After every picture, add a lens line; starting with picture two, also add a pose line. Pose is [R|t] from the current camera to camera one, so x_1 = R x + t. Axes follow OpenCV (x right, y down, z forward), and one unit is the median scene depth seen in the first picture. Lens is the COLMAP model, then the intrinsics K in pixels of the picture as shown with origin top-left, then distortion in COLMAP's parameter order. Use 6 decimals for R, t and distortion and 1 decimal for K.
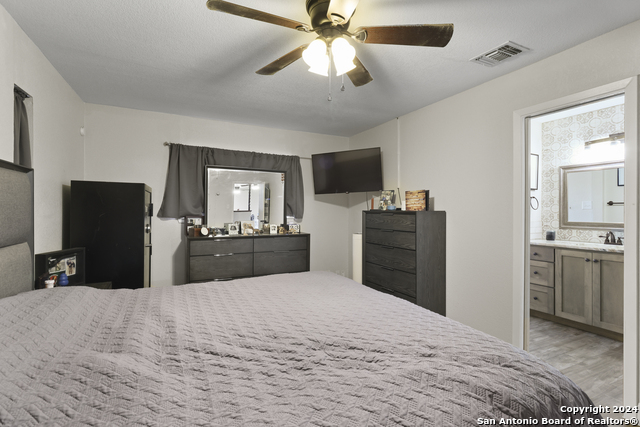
lens RADIAL K [[298.2, 0, 319.0], [0, 298.2, 210.2], [0, 0, 1]] dist [-0.000268, -0.000980]
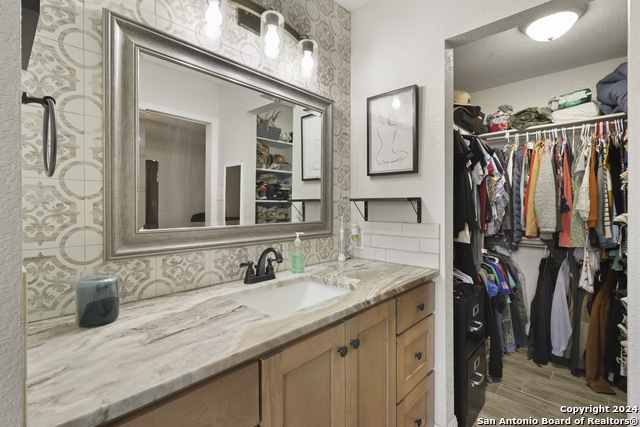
lens RADIAL K [[298.2, 0, 321.0], [0, 298.2, 212.3], [0, 0, 1]] dist [-0.000268, -0.000980]
pose [[-0.362028, -0.015804, 0.932033, 0.522107], [-0.004994, 0.999875, 0.015014, 0.015445], [-0.932154, 0.000781, -0.362062, 0.947947]]
